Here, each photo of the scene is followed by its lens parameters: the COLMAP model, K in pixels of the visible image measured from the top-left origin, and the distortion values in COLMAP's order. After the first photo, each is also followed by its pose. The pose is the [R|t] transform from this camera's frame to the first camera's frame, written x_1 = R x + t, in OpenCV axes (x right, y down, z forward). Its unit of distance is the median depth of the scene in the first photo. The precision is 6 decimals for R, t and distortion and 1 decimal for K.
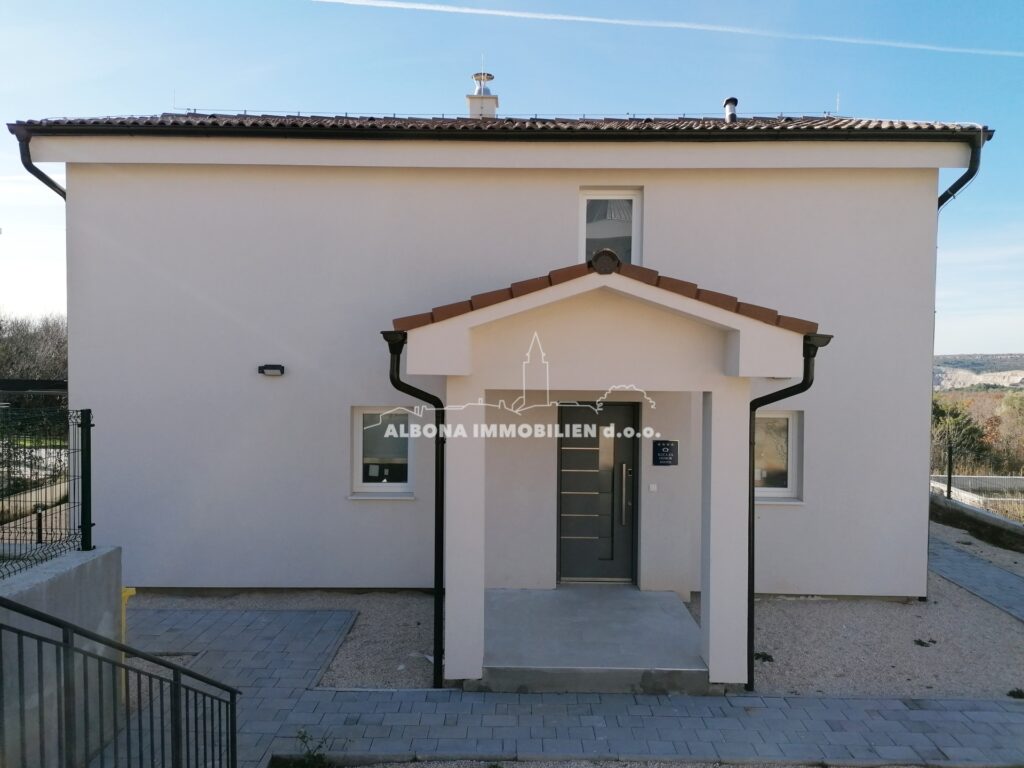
lens RADIAL K [[772.2, 0, 512.0], [0, 772.2, 384.0], [0, 0, 1]] dist [0.089290, -0.119826]
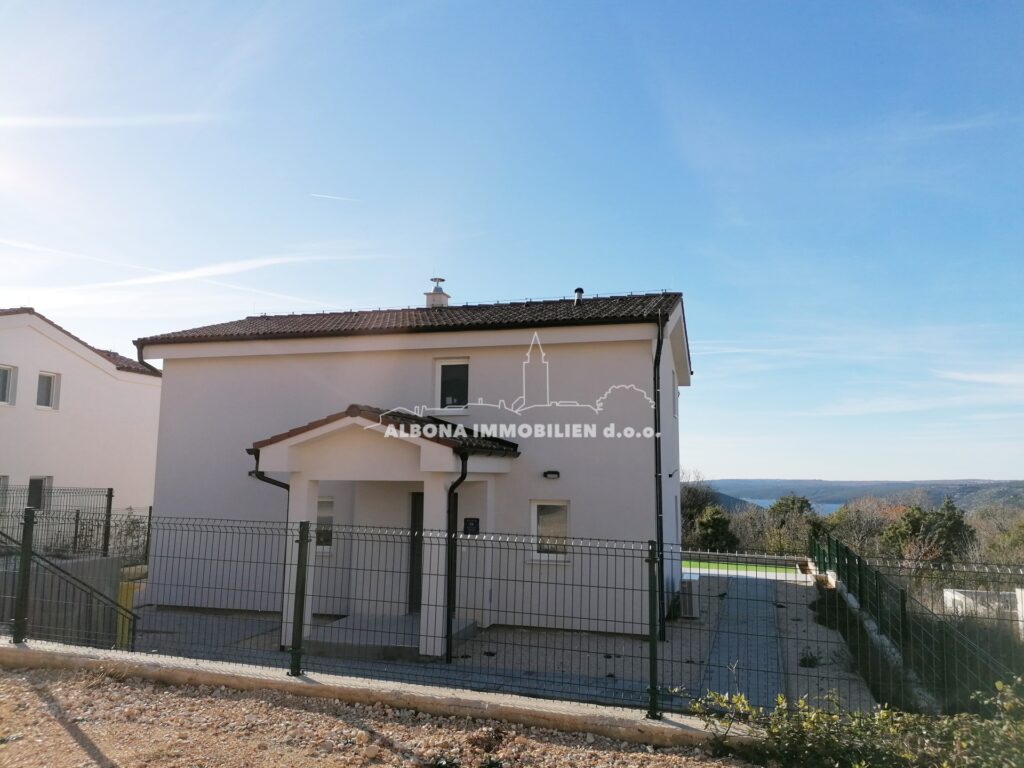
lens RADIAL K [[811.9, 0, 513.1], [0, 811.9, 365.9], [0, 0, 1]] dist [0.098363, -0.004527]
pose [[0.958906, -0.037856, -0.281187, 0.757378], [-0.012375, 0.984535, -0.174749, 0.057129], [0.283454, 0.171047, 0.943608, -0.574143]]
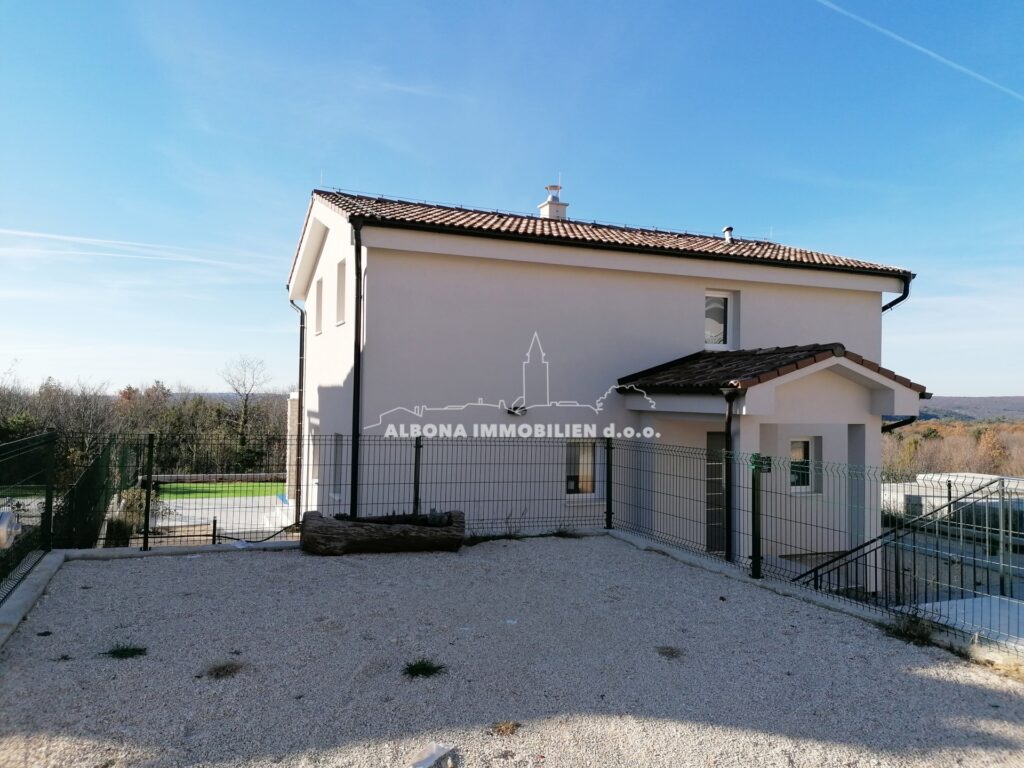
lens RADIAL K [[772.2, 0, 512.0], [0, 772.2, 384.0], [0, 0, 1]] dist [0.089290, -0.119826]
pose [[0.915105, 0.011109, 0.403062, -0.891997], [0.007901, 0.998934, -0.045473, -0.004955], [-0.403137, 0.044797, 0.914042, -0.219938]]
